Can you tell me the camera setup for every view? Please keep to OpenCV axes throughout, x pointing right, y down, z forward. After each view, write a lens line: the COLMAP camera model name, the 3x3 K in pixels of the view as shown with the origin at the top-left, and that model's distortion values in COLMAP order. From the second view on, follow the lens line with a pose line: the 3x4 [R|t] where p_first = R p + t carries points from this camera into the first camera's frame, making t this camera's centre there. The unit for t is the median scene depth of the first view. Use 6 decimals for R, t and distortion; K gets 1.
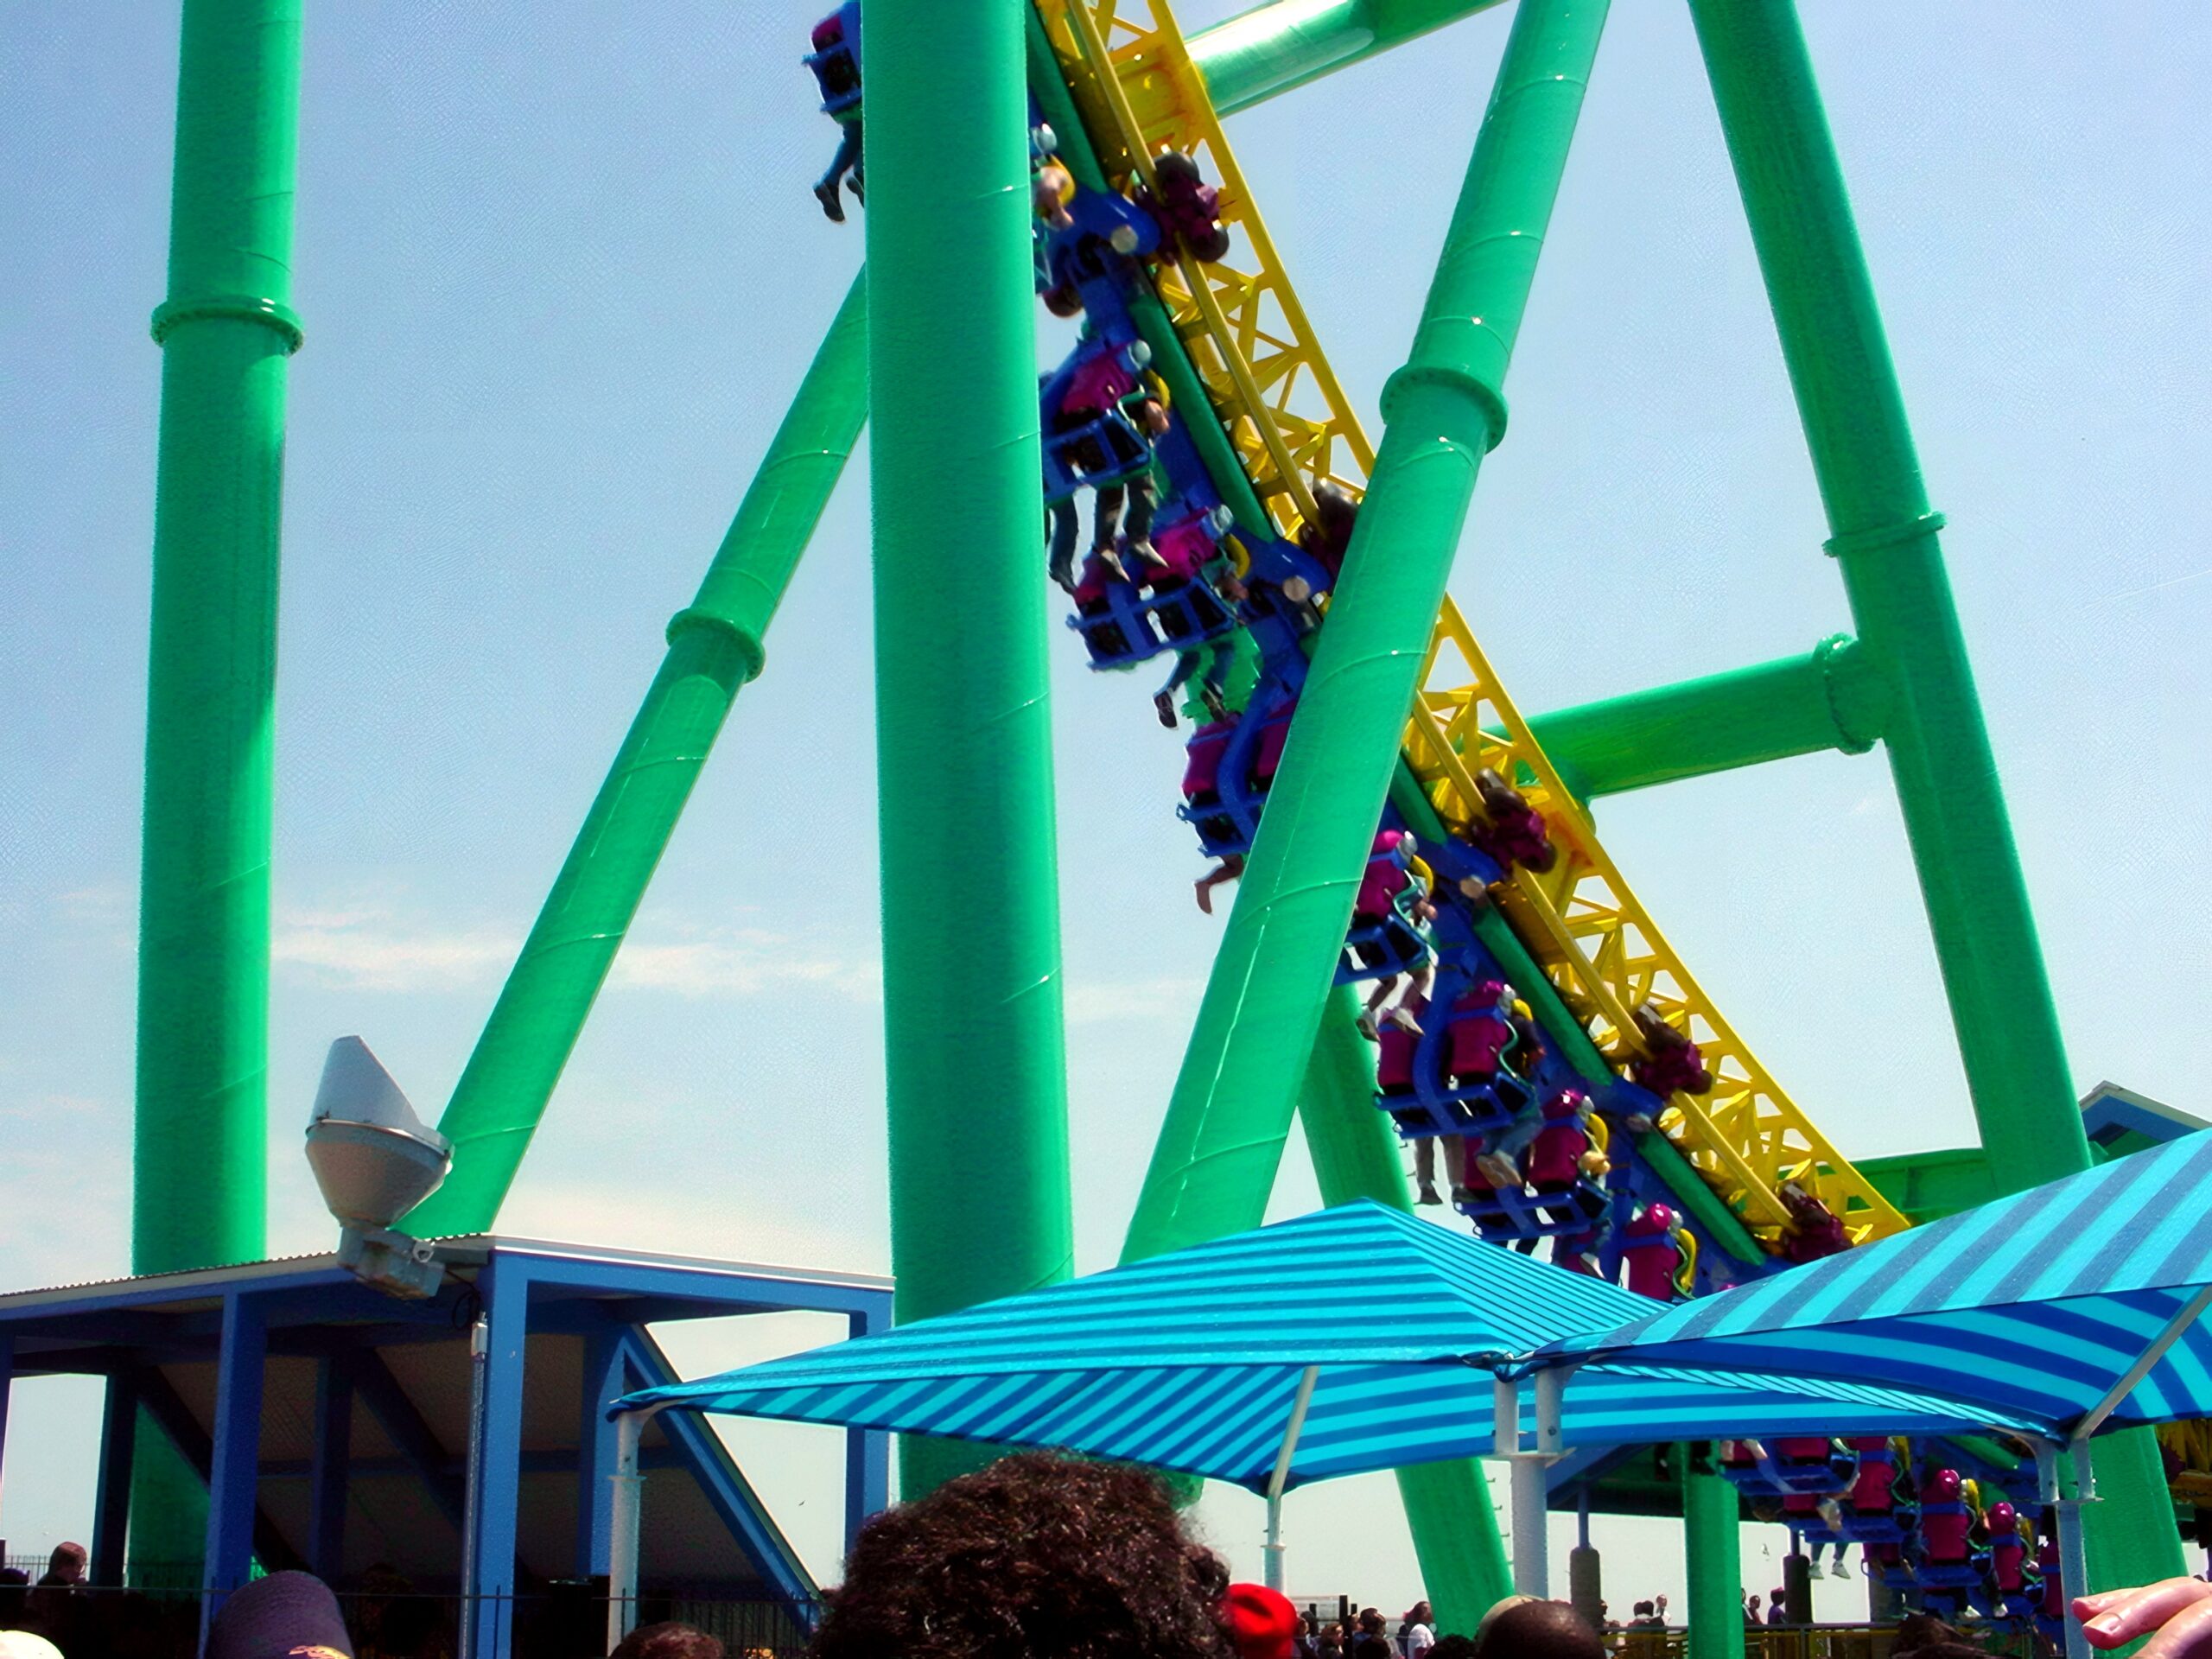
lens RADIAL K [[2828.1, 0, 1106.0], [0, 2828.1, 829.5], [0, 0, 1]] dist [-0.147763, 0.071987]
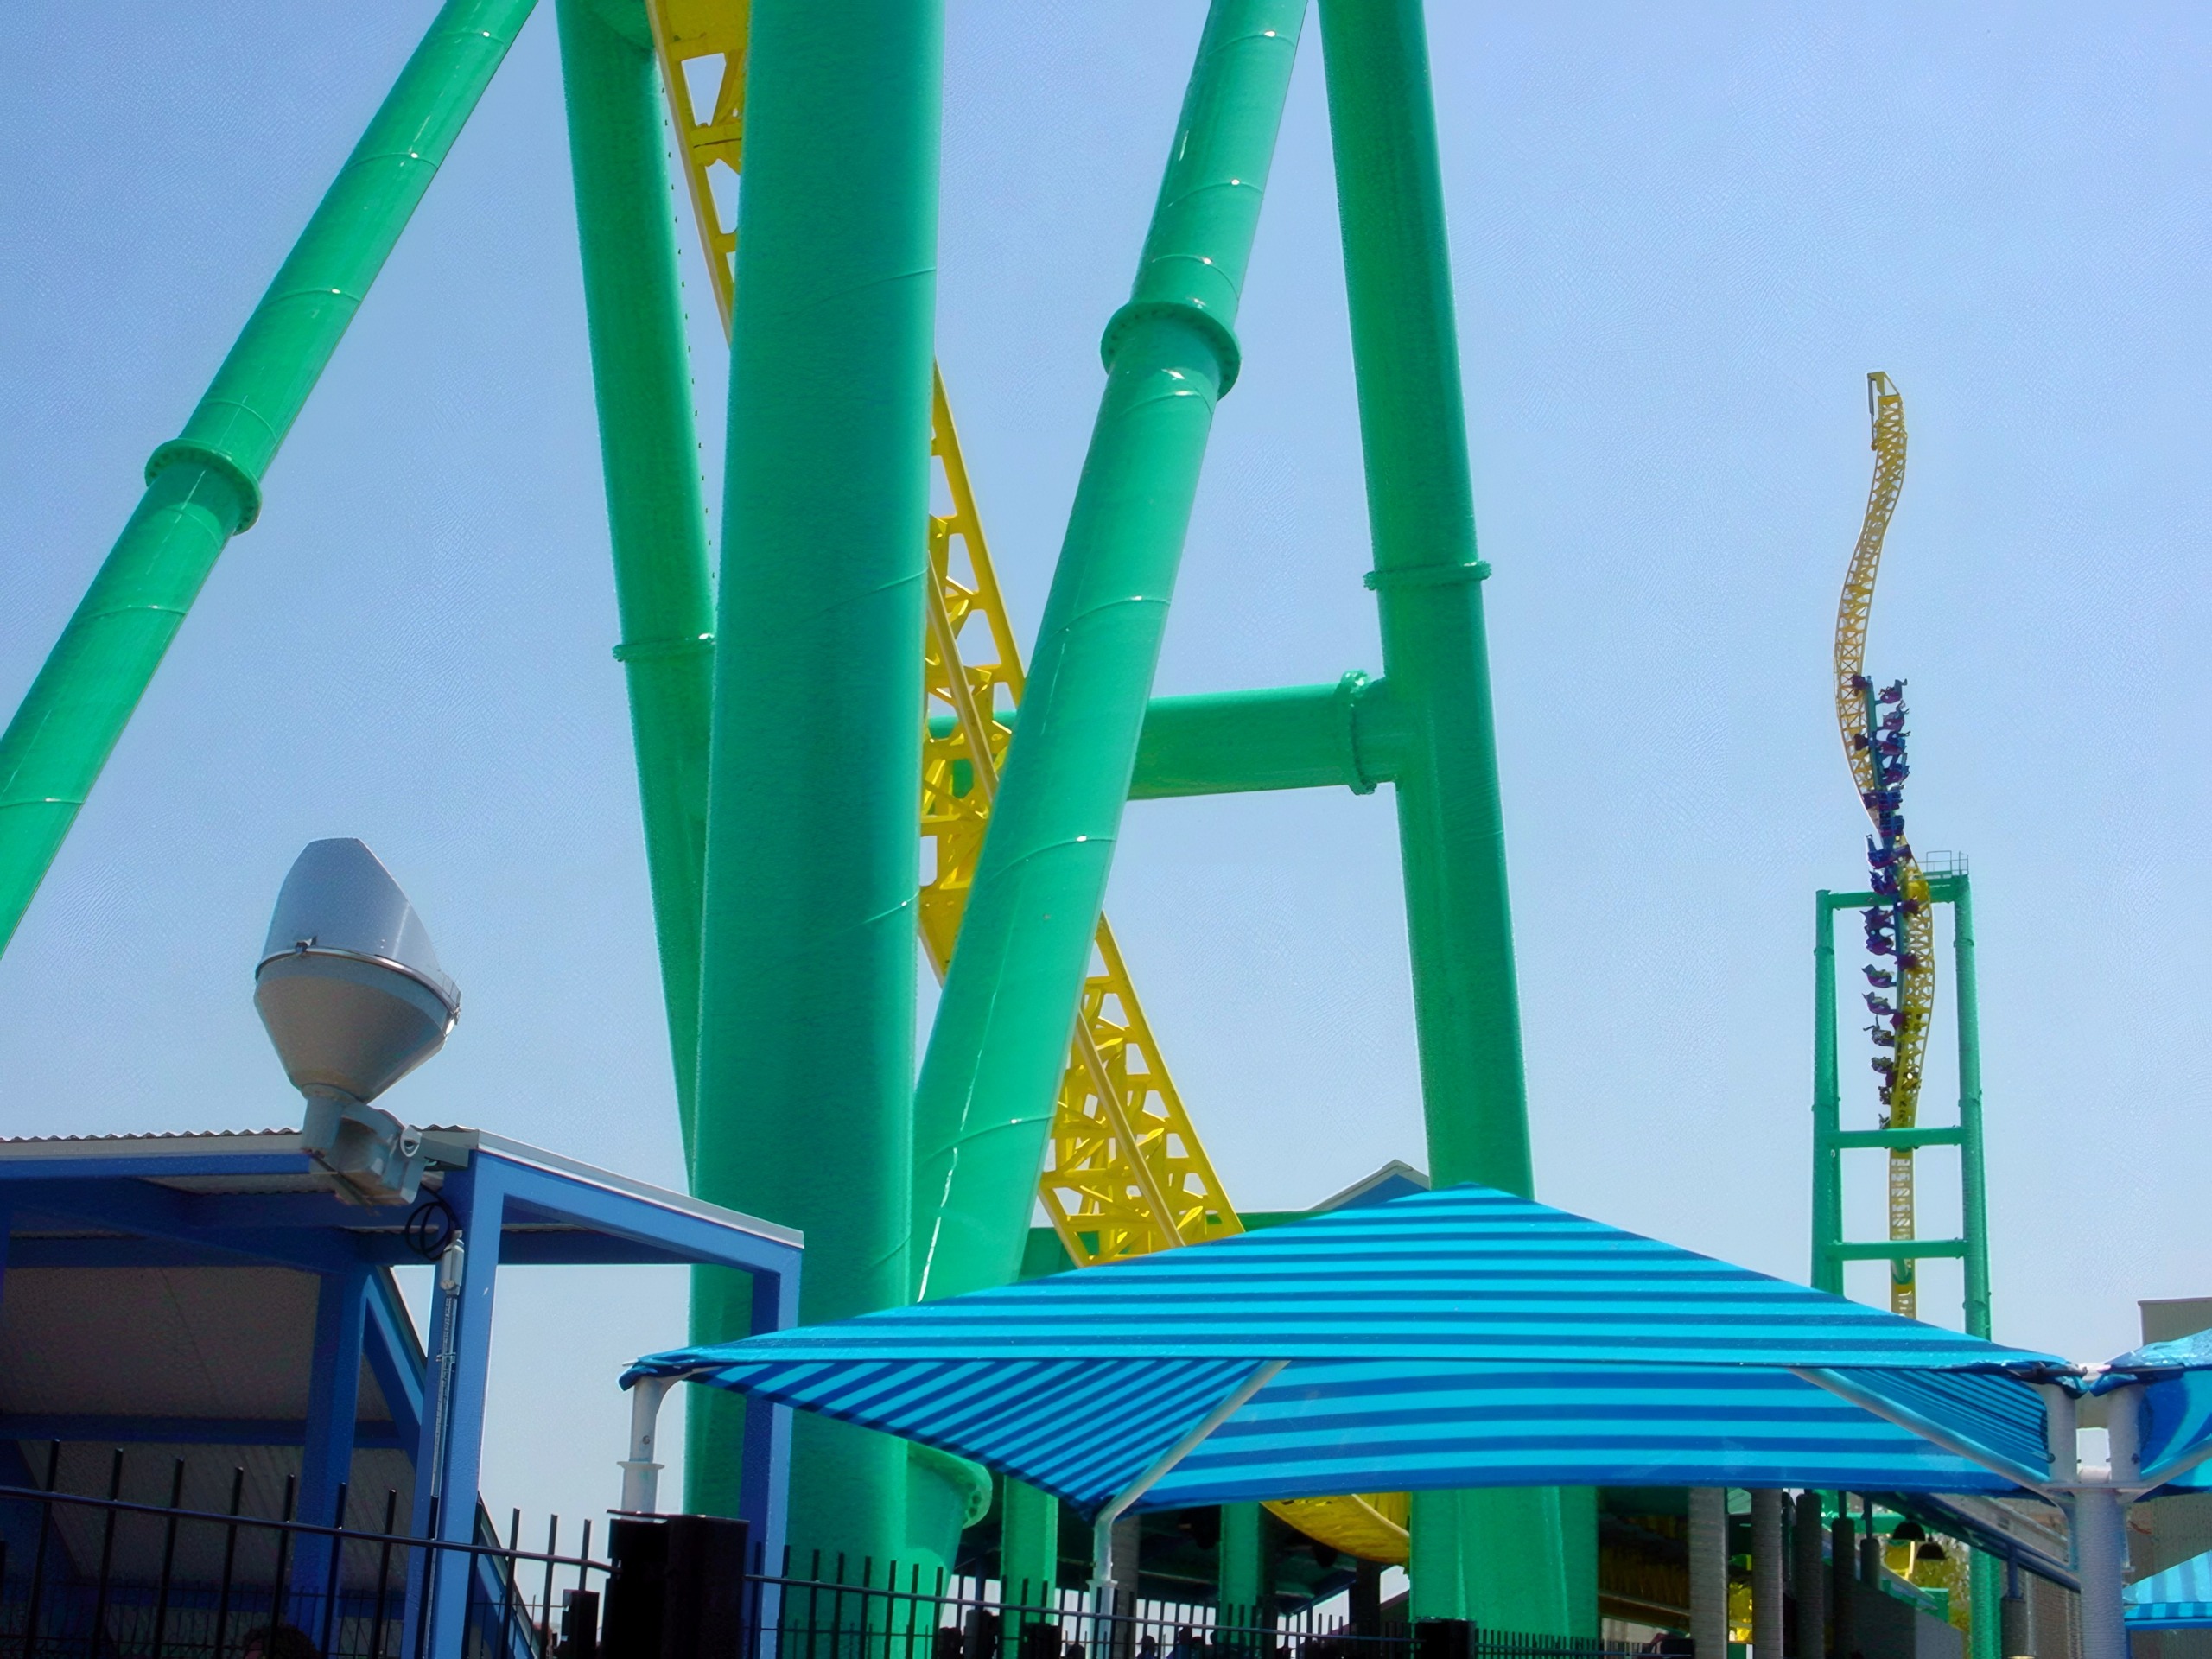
lens RADIAL K [[2828.1, 0, 1106.0], [0, 2828.1, 829.5], [0, 0, 1]] dist [-0.147763, 0.071987]
pose [[0.937161, 0.130800, 0.323452, -0.135740], [-0.126969, 0.991357, -0.033015, 0.029843], [-0.324975, -0.010128, 0.945668, 0.103473]]
